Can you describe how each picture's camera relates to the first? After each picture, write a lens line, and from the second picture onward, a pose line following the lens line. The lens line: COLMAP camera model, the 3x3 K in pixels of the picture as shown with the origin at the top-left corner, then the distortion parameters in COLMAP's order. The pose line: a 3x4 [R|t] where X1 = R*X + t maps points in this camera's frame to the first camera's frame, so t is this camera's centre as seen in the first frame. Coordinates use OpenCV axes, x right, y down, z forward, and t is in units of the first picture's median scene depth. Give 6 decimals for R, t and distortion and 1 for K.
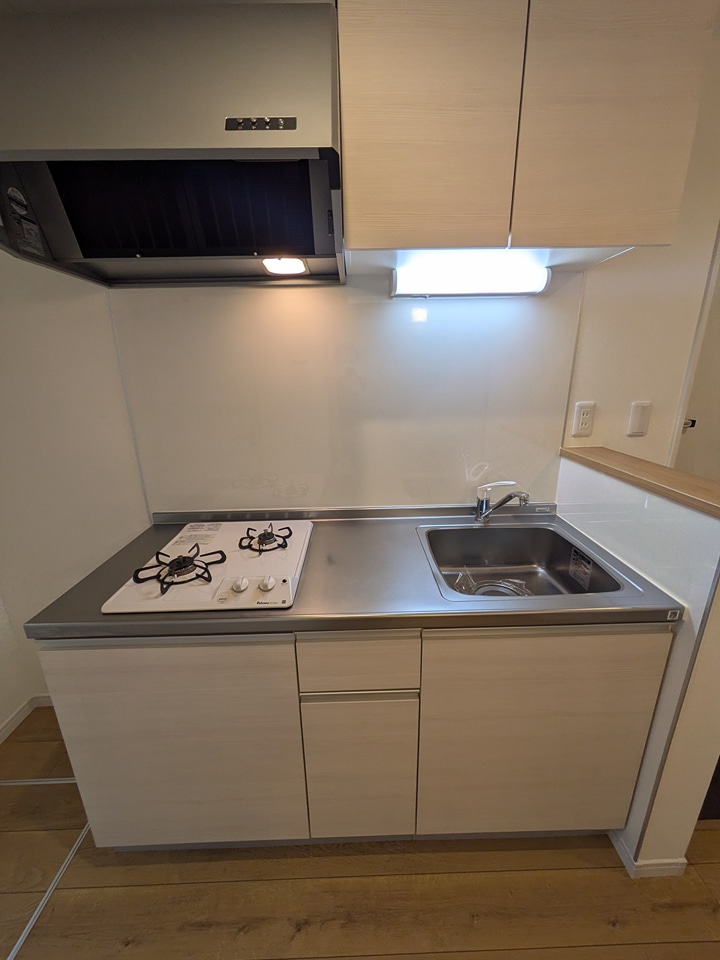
lens RADIAL K [[378.9, 0, 358.3], [0, 378.9, 481.3], [0, 0, 1]] dist [0.002633, 0.000181]
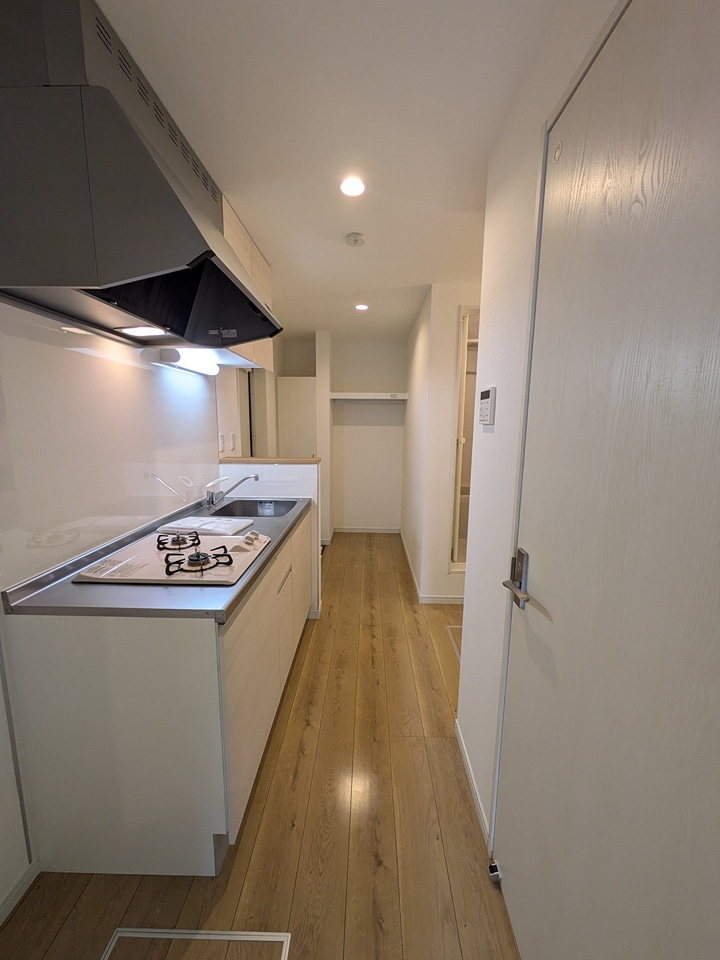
lens RADIAL K [[378.9, 0, 364.1], [0, 378.9, 477.4], [0, 0, 1]] dist [0.002633, 0.000181]
pose [[0.033139, -0.125438, 0.991548, -1.528375], [0.262429, 0.958374, 0.112471, -0.032938], [-0.964382, 0.256484, 0.064678, 0.313140]]
